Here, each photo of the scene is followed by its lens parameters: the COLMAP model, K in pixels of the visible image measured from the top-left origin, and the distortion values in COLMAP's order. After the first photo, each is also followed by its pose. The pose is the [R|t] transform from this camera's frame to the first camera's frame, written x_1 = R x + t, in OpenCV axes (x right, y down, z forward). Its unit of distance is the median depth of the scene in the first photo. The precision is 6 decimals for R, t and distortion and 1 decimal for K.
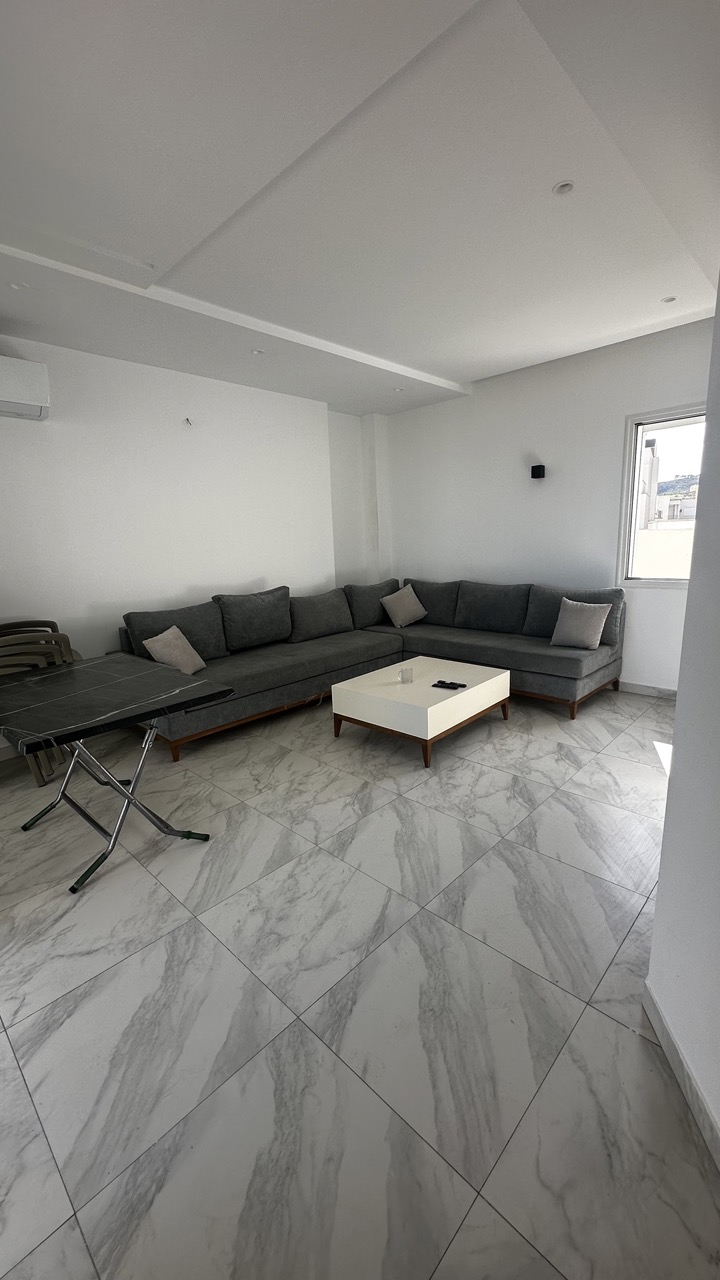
lens RADIAL K [[515.4, 0, 358.5], [0, 515.4, 645.9], [0, 0, 1]] dist [0.001688, 0.000464]
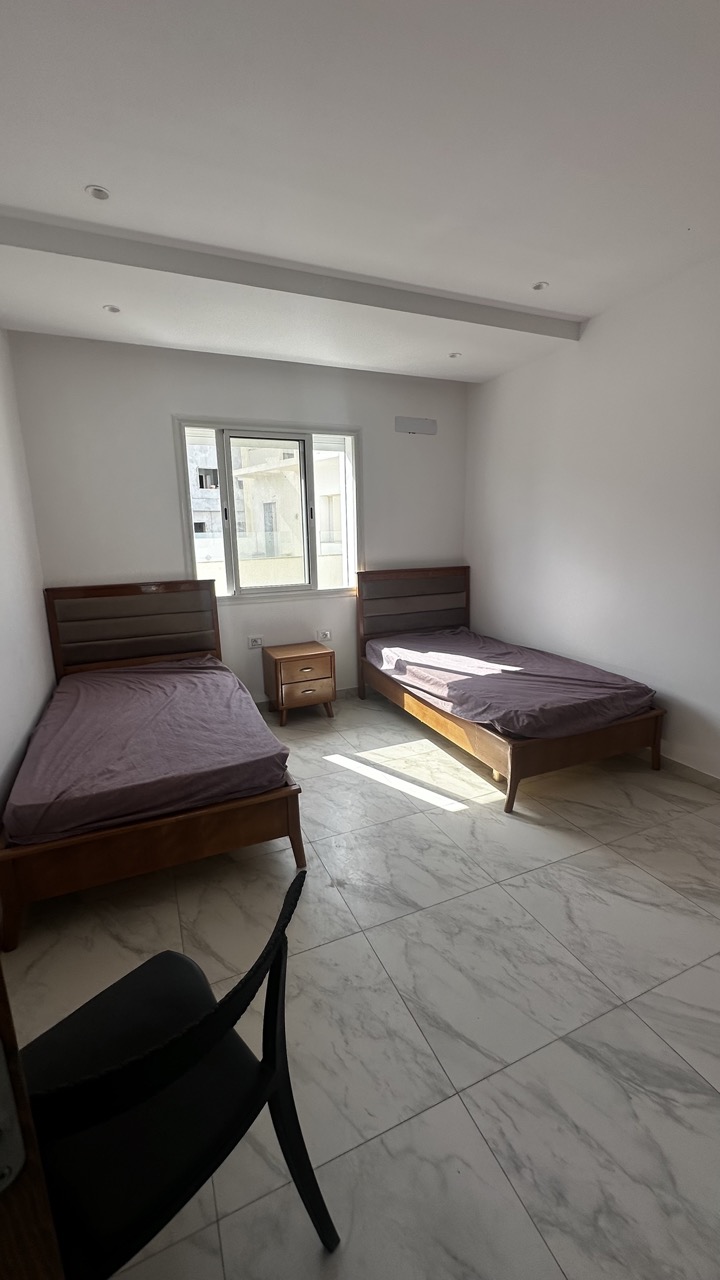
lens RADIAL K [[502.4, 0, 360.0], [0, 502.4, 640.0], [0, 0, 1]] dist [-0.017181, 0.000075]
pose [[-0.375479, 0.243477, -0.894279, 0.649865], [-0.159996, 0.933365, 0.321296, -0.263615], [0.912916, 0.263721, -0.311504, 0.971656]]
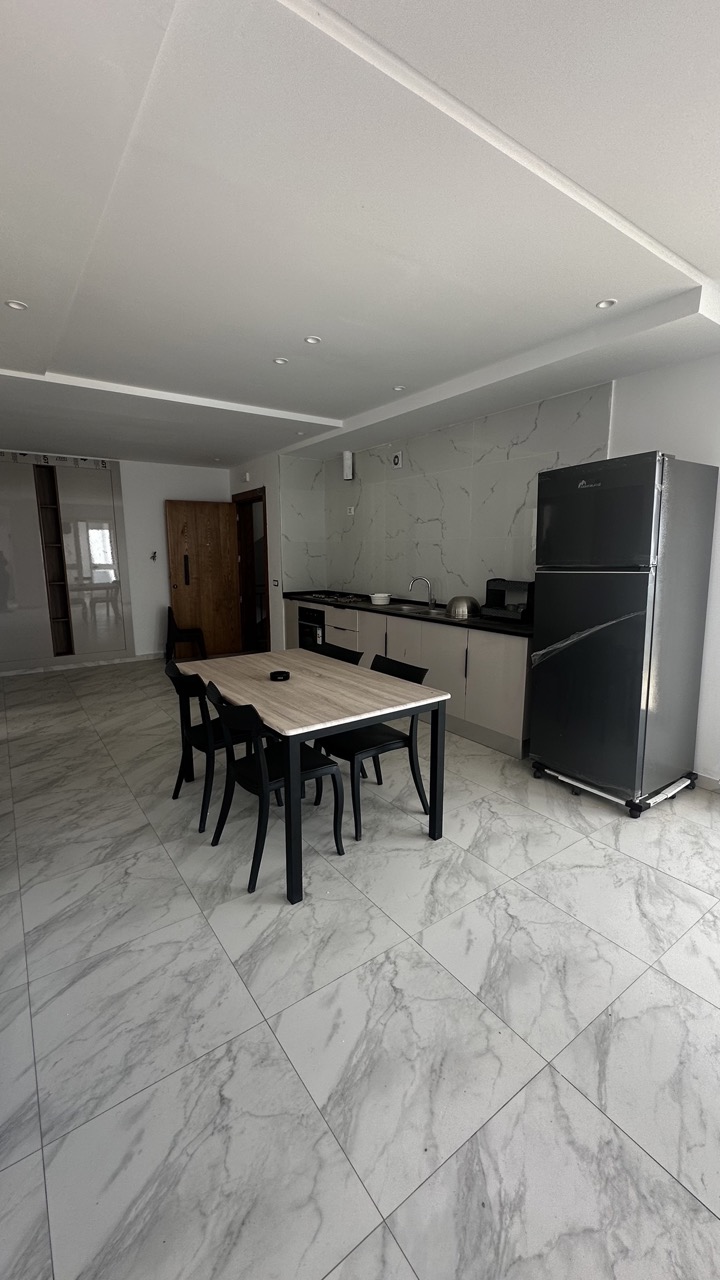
lens RADIAL K [[515.4, 0, 358.5], [0, 515.4, 645.9], [0, 0, 1]] dist [0.001688, 0.000464]
pose [[-0.983056, 0.004289, 0.183257, -0.650333], [0.072718, 0.926822, 0.368393, -0.353743], [-0.168266, 0.375477, -0.911429, 1.582369]]
